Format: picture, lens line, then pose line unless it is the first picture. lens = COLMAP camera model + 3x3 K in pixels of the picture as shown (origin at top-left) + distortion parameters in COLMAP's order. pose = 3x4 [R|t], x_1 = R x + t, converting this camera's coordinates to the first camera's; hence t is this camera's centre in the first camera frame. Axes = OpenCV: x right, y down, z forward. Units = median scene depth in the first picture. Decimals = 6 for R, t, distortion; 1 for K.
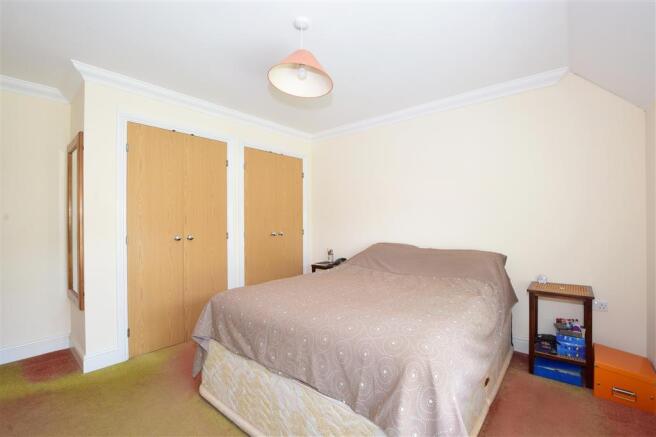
lens RADIAL K [[296.5, 0, 326.1], [0, 296.5, 217.0], [0, 0, 1]] dist [-0.023226, 0.000131]
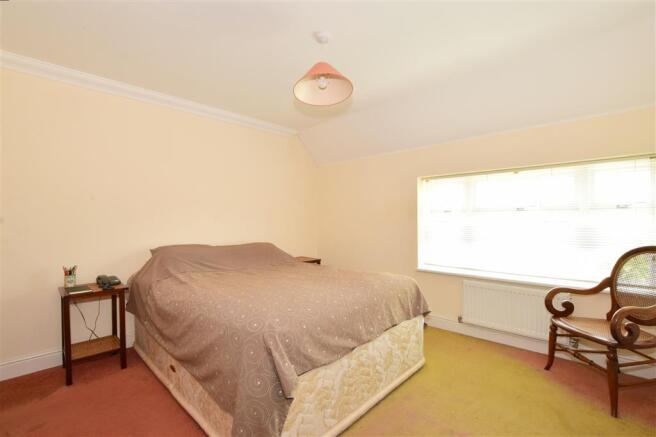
lens RADIAL K [[296.5, 0, 326.3], [0, 296.5, 219.7], [0, 0, 1]] dist [-0.023226, 0.000131]
pose [[0.049400, 0.004630, 0.998768, -1.235978], [-0.002596, 0.999986, -0.004507, 0.028809], [-0.998776, -0.002370, 0.049411, 0.992068]]
